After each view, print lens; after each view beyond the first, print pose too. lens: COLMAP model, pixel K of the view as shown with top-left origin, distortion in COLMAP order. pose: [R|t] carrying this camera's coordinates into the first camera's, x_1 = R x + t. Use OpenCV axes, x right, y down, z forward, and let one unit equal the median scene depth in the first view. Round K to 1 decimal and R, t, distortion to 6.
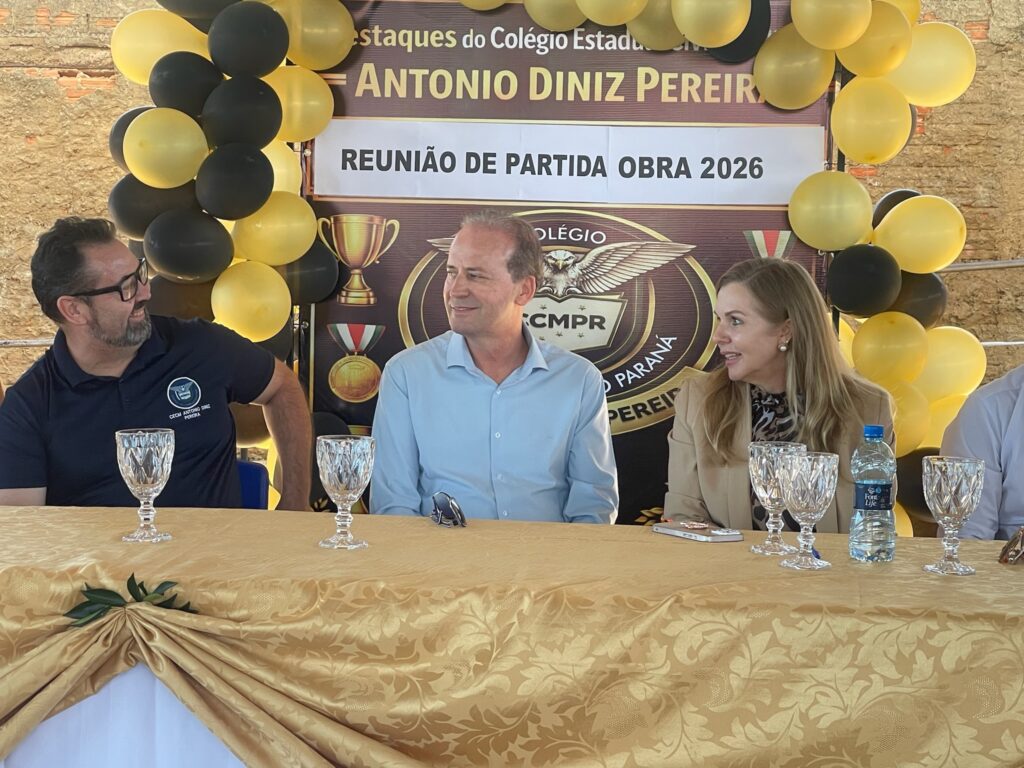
lens RADIAL K [[2357.2, 0, 512.0], [0, 2357.2, 384.0], [0, 0, 1]] dist [0.116197, 1.151772]
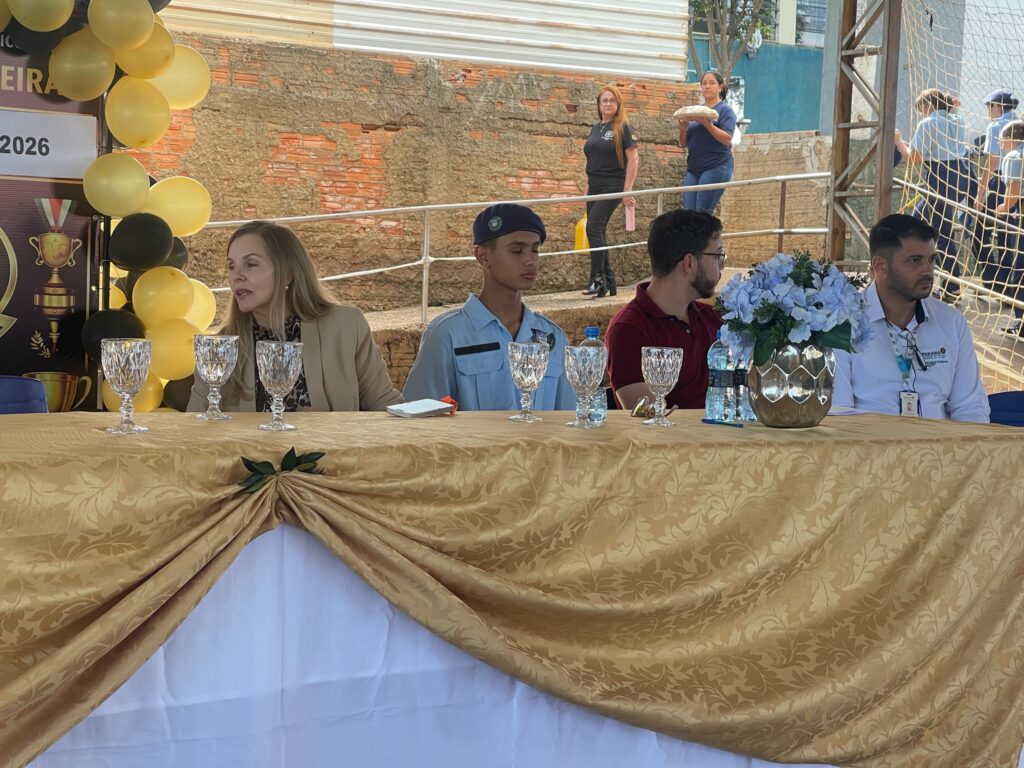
lens RADIAL K [[1888.8, 0, 512.0], [0, 1888.8, 384.0], [0, 0, 1]] dist [0.161485, 0.057543]
pose [[0.771433, -0.029882, 0.635608, -0.695228], [0.019932, 0.999541, 0.022800, 0.027308], [-0.635998, -0.004920, 0.771675, 0.166008]]
